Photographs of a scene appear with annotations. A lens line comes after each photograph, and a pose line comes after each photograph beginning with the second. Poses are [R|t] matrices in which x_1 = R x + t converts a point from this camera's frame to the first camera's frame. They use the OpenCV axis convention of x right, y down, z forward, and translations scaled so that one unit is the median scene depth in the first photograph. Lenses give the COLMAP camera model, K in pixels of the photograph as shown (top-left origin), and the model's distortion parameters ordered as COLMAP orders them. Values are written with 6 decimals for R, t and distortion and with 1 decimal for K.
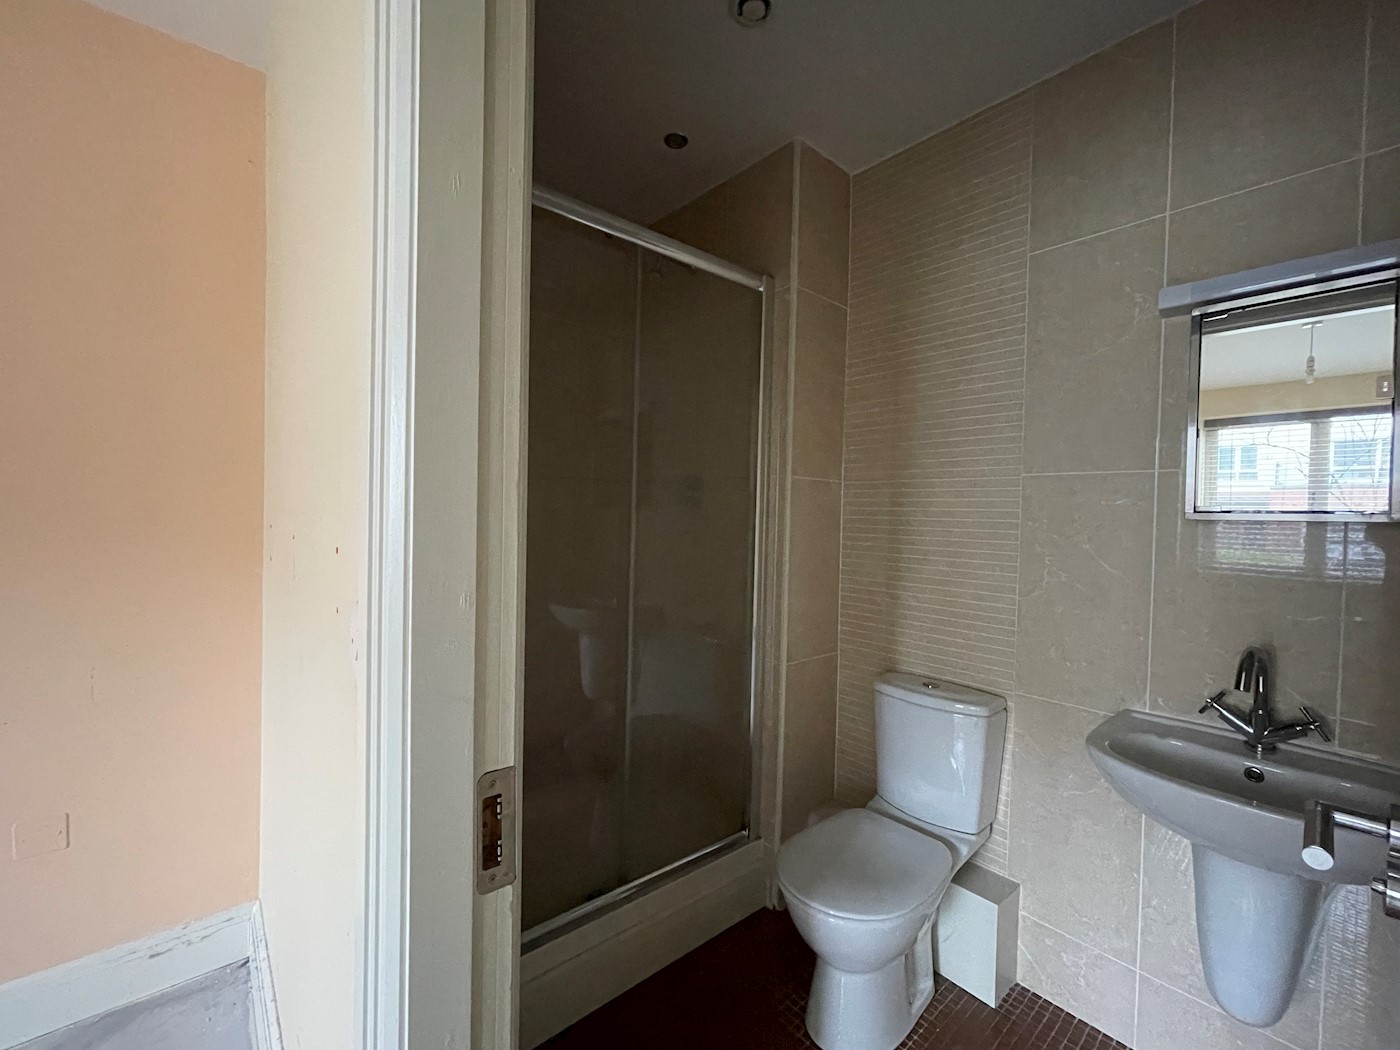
lens RADIAL K [[585.2, 0, 698.4], [0, 585.2, 527.5], [0, 0, 1]] dist [0.000644, -0.000071]
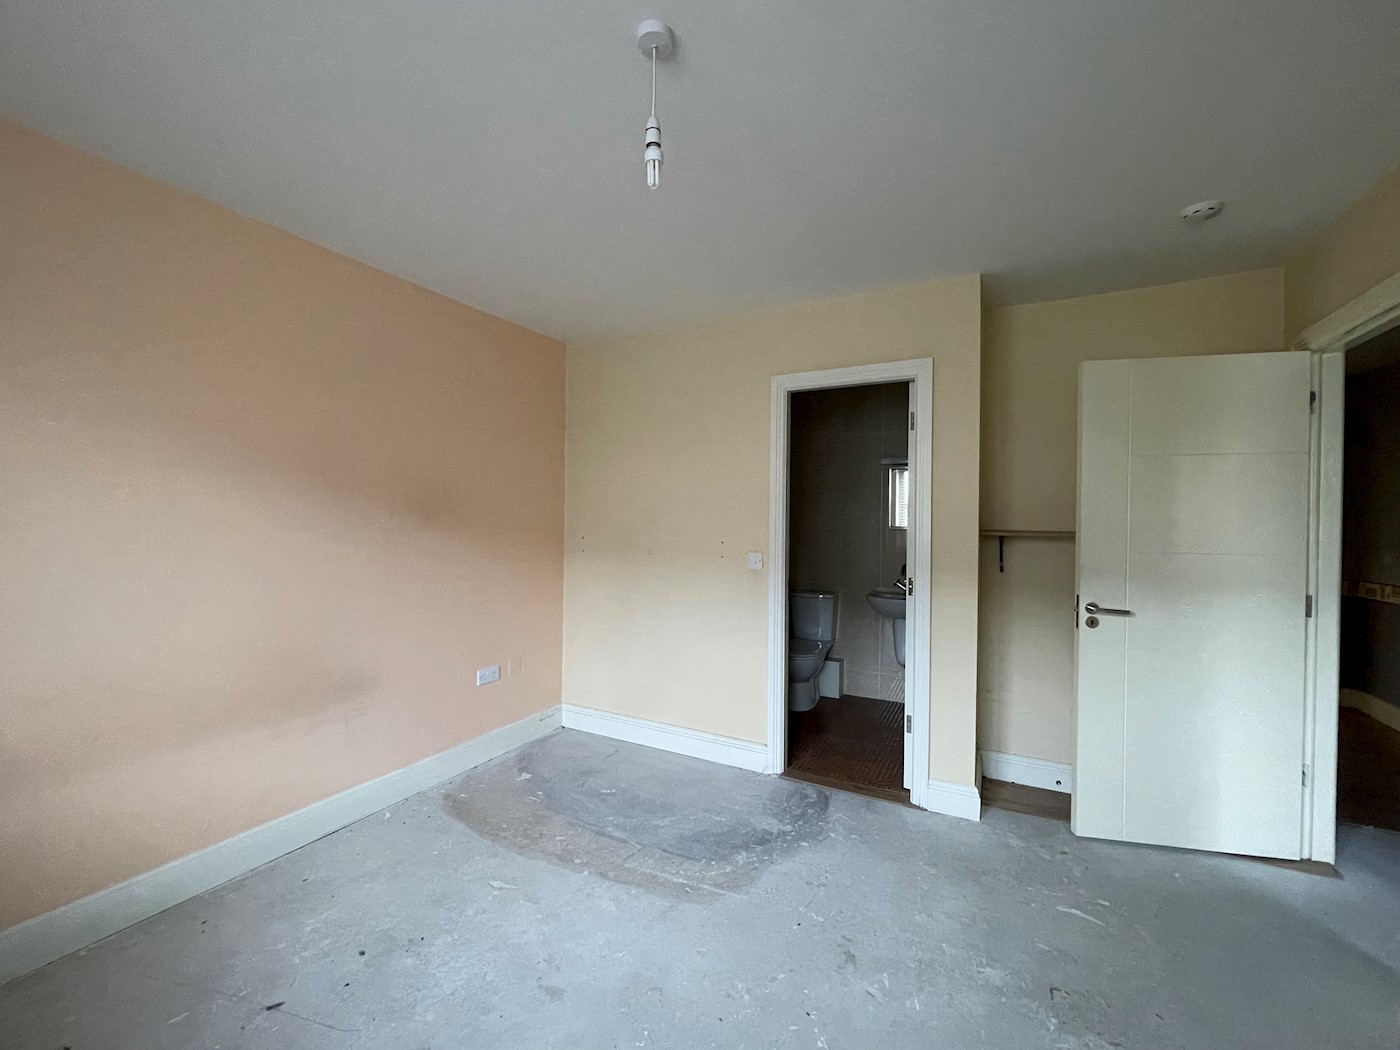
lens RADIAL K [[585.2, 0, 698.4], [0, 585.2, 527.5], [0, 0, 1]] dist [0.000644, -0.000071]
pose [[0.926550, -0.014924, 0.375875, -1.229476], [0.017488, 0.999841, -0.003409, -0.027846], [-0.375764, 0.009732, 0.926664, -1.449477]]
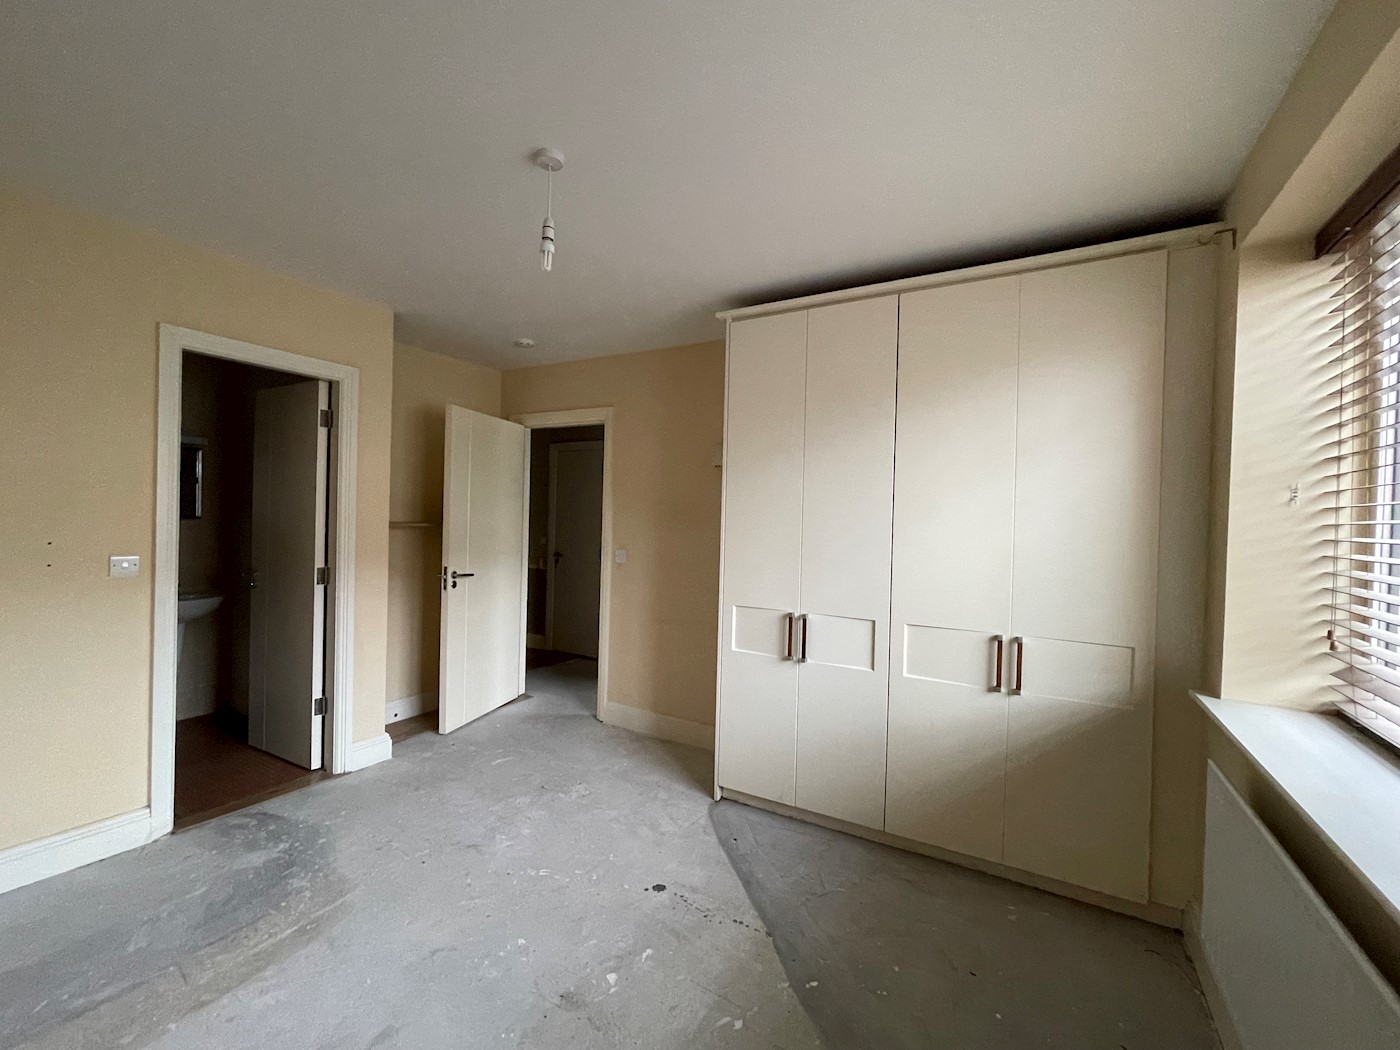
lens RADIAL K [[585.2, 0, 698.4], [0, 585.2, 527.5], [0, 0, 1]] dist [0.000644, -0.000071]
pose [[-0.327306, -0.042599, 0.943958, -2.187536], [-0.012504, 0.999091, 0.040752, -0.093544], [-0.944836, 0.001536, -0.327541, -0.498408]]
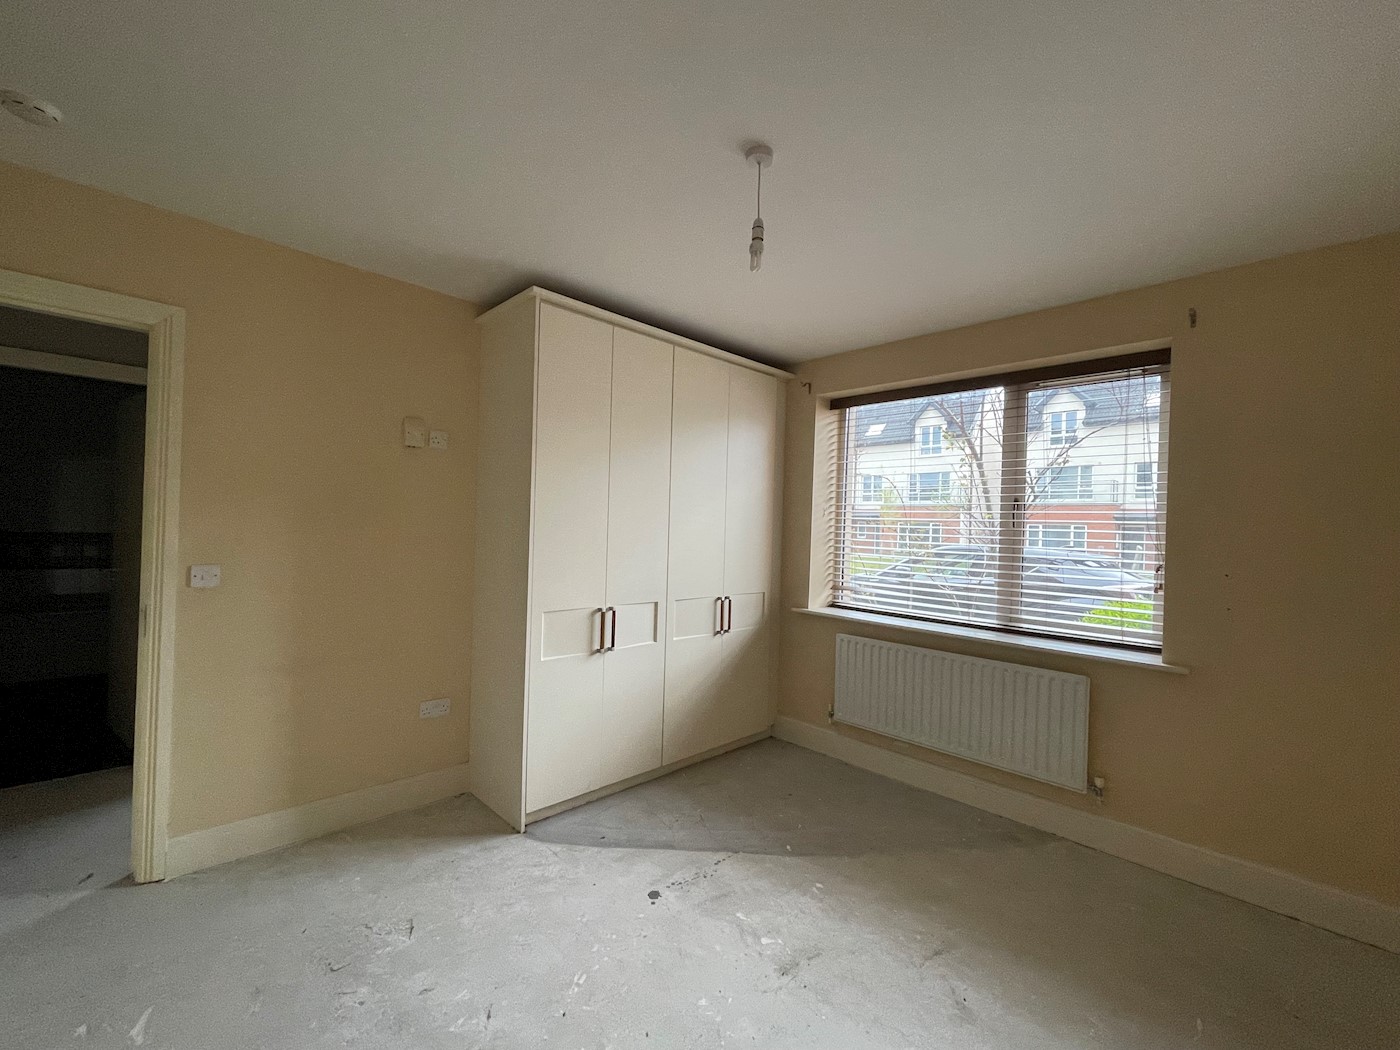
lens RADIAL K [[585.2, 0, 698.4], [0, 585.2, 527.5], [0, 0, 1]] dist [0.000644, -0.000071]
pose [[-0.996519, -0.055719, -0.062008, -0.782342], [-0.057181, 0.998120, 0.022051, -0.083386], [0.060663, 0.025520, -0.997832, 0.551979]]
